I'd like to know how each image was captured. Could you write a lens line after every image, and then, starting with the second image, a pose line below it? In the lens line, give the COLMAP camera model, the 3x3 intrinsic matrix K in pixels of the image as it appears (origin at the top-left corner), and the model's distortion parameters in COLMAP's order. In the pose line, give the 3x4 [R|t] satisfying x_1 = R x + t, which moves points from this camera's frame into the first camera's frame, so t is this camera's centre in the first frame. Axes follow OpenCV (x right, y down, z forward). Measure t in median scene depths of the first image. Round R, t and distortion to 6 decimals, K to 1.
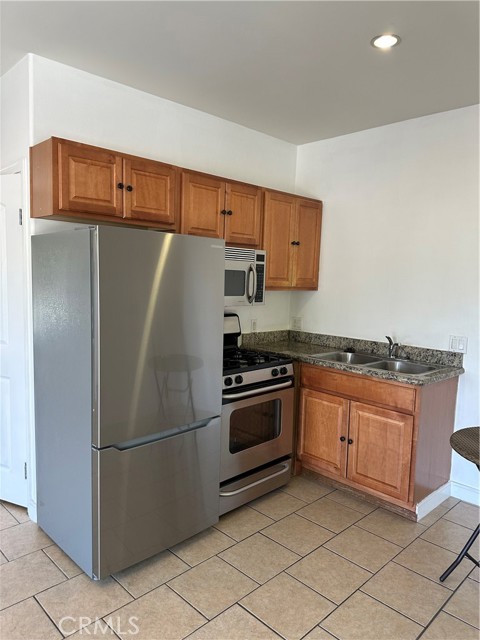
lens RADIAL K [[457.4, 0, 240.0], [0, 457.4, 320.0], [0, 0, 1]] dist [0.147207, -0.228122]
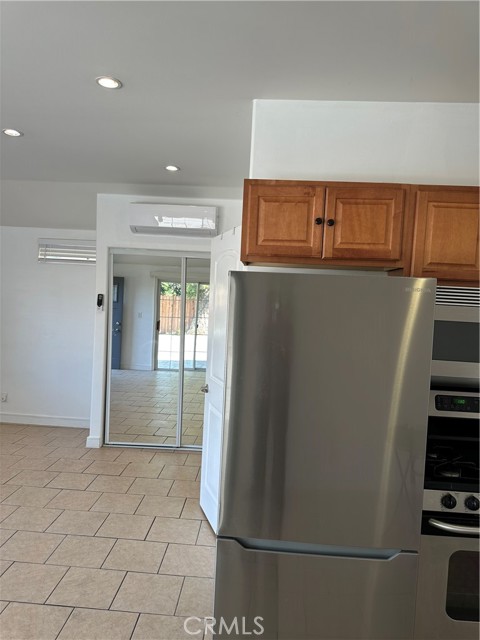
lens RADIAL K [[457.4, 0, 240.0], [0, 457.4, 320.0], [0, 0, 1]] dist [0.147207, -0.228122]
pose [[0.671346, 0.033284, -0.740396, 0.260226], [-0.100351, 0.993874, -0.046313, -0.057564], [0.734319, 0.105391, 0.670573, 0.348782]]
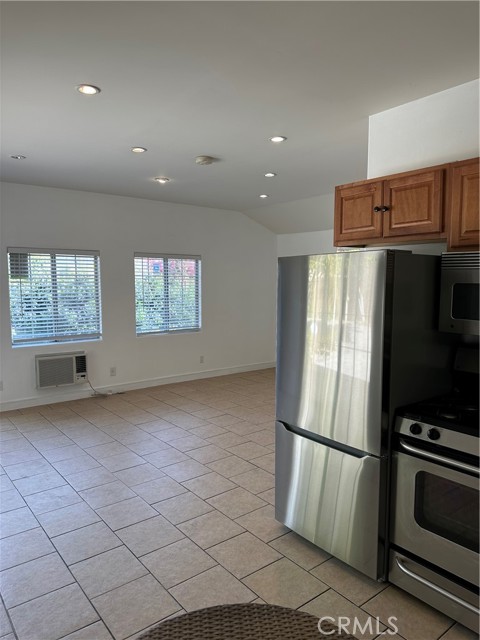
lens RADIAL K [[447.9, 0, 241.5], [0, 447.9, 331.2], [0, 0, 1]] dist [0.005286, 0.002690]
pose [[-0.107468, 0.080272, -0.990963, 0.782892], [-0.102313, 0.990550, 0.091334, -0.072810], [0.988930, 0.111204, -0.098240, 0.802147]]
